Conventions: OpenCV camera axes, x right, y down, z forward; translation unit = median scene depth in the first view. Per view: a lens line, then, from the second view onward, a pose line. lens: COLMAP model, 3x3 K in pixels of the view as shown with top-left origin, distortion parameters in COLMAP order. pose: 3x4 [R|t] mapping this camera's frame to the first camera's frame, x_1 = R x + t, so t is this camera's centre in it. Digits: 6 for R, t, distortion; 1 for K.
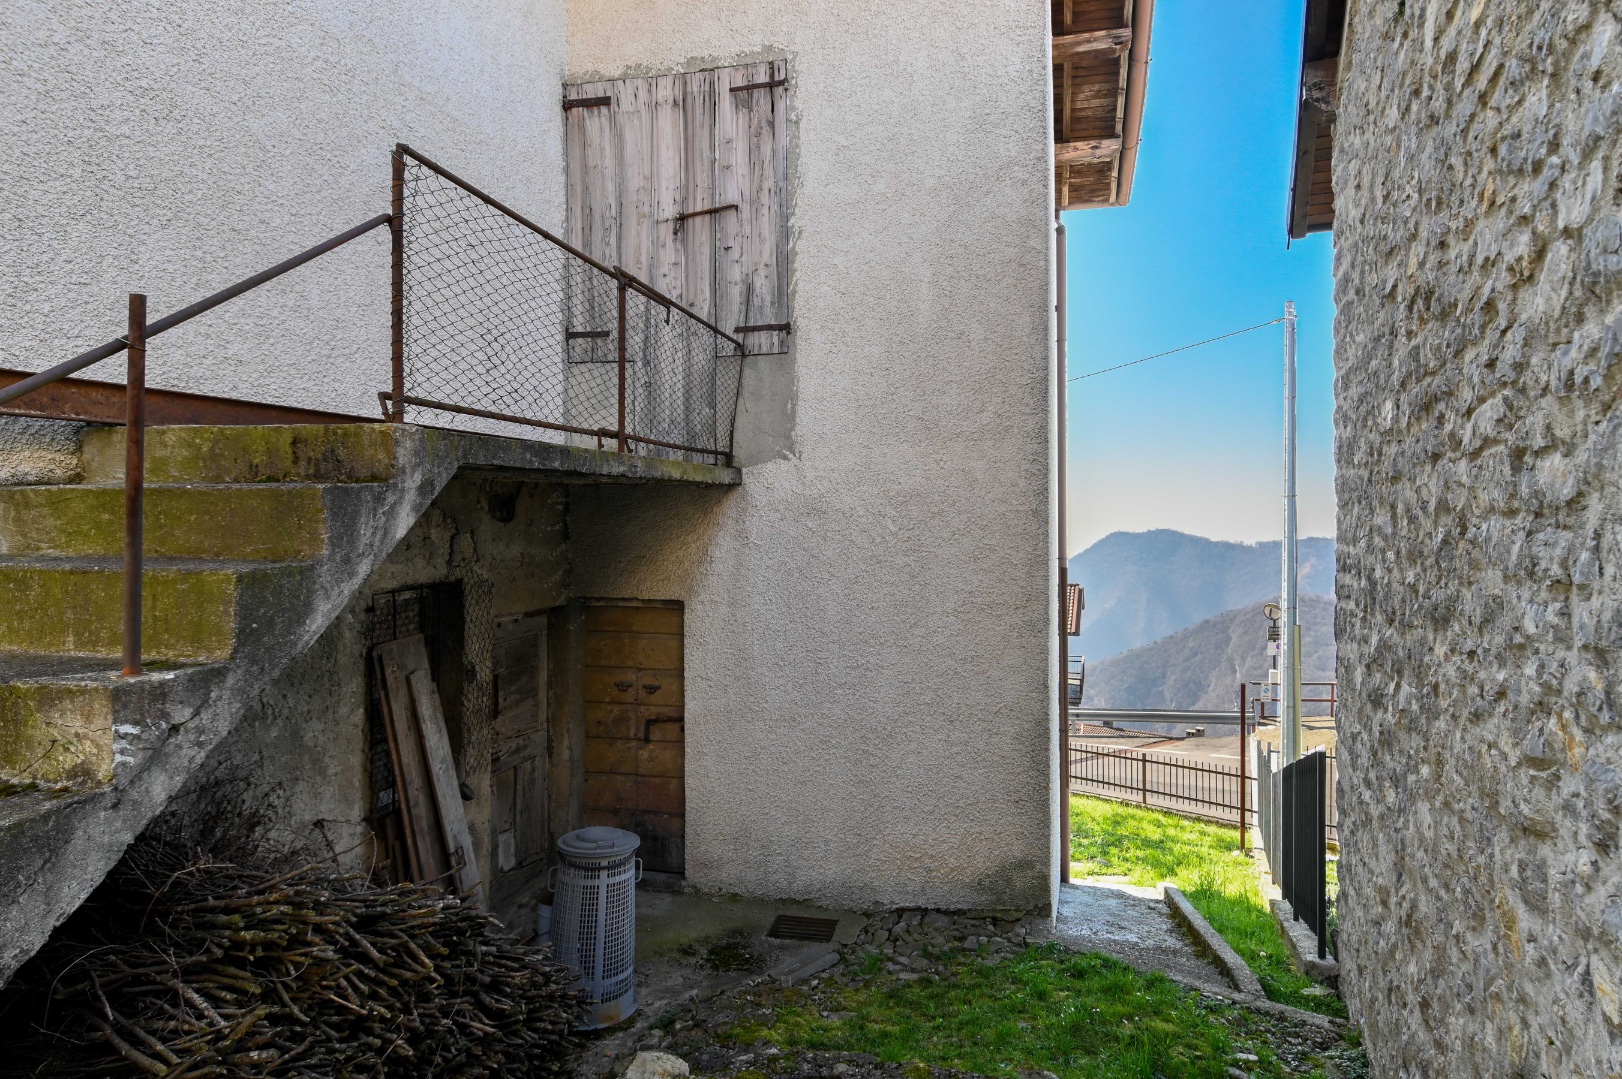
lens RADIAL K [[823.1, 0, 817.2], [0, 823.1, 535.0], [0, 0, 1]] dist [-0.021649, -0.005677]
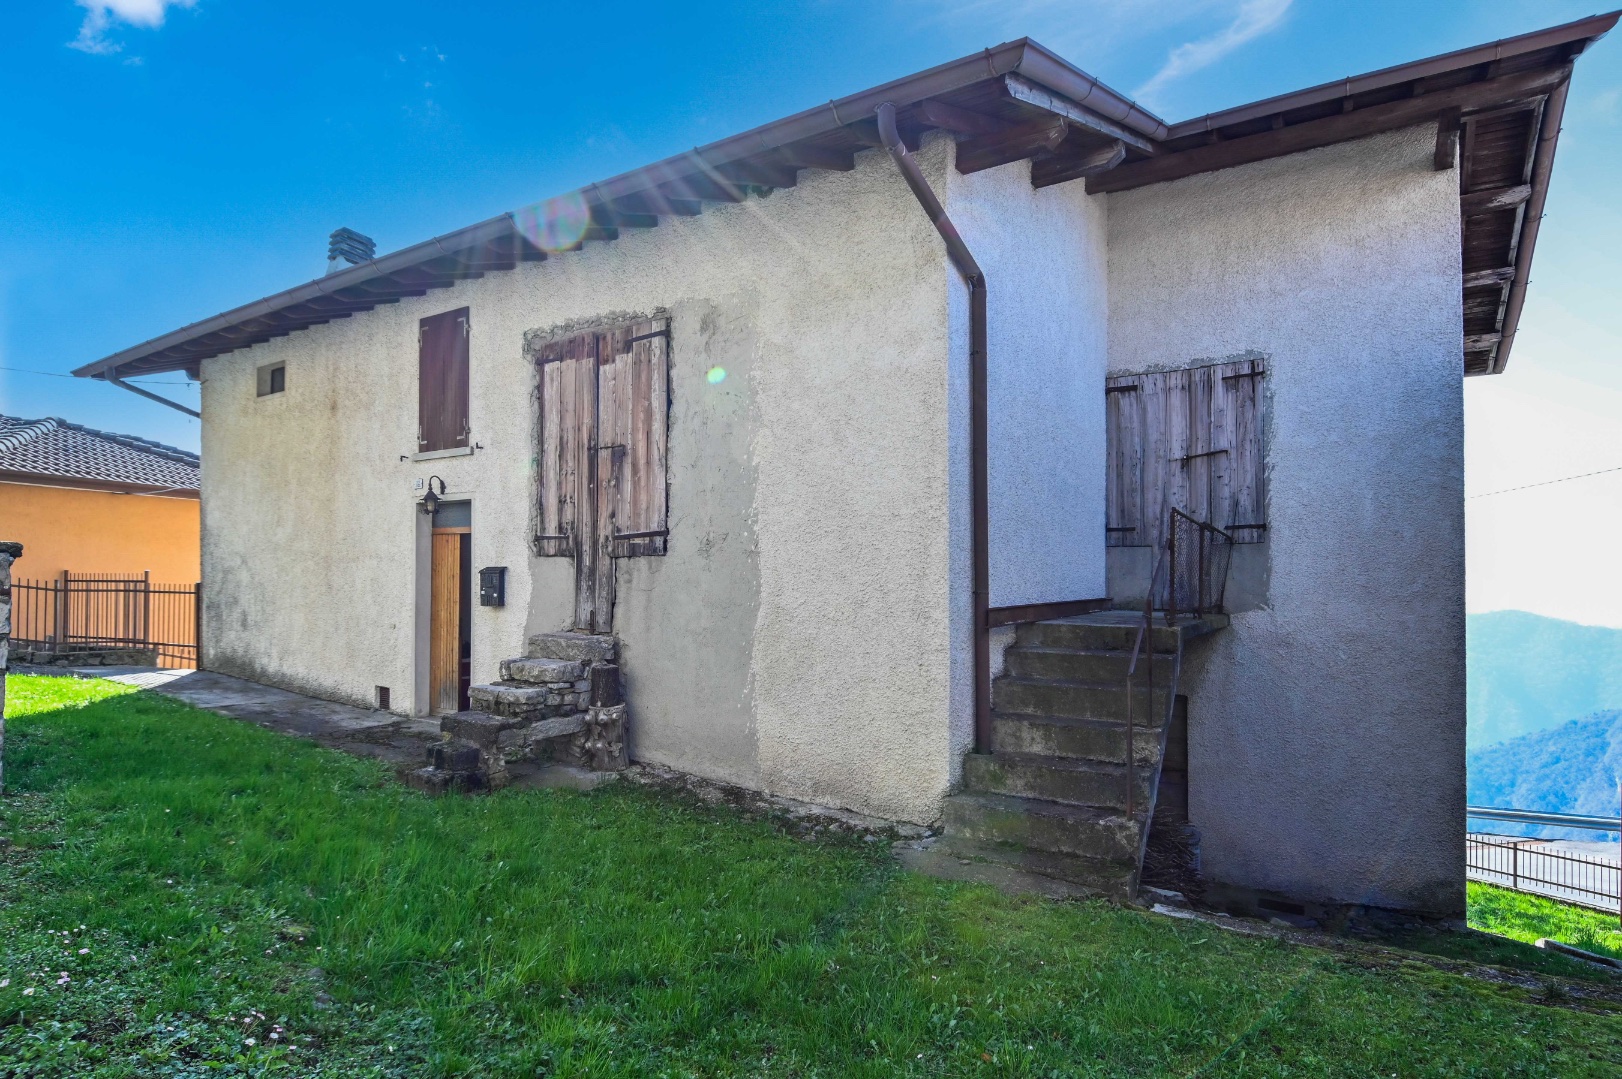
lens RADIAL K [[823.1, 0, 743.6], [0, 823.1, 576.2], [0, 0, 1]] dist [-0.021649, -0.005677]
pose [[0.936192, 0.006779, -0.351424, -0.420192], [-0.017037, 0.999514, -0.026107, -0.098604], [0.351076, 0.030428, 0.935852, -0.814750]]
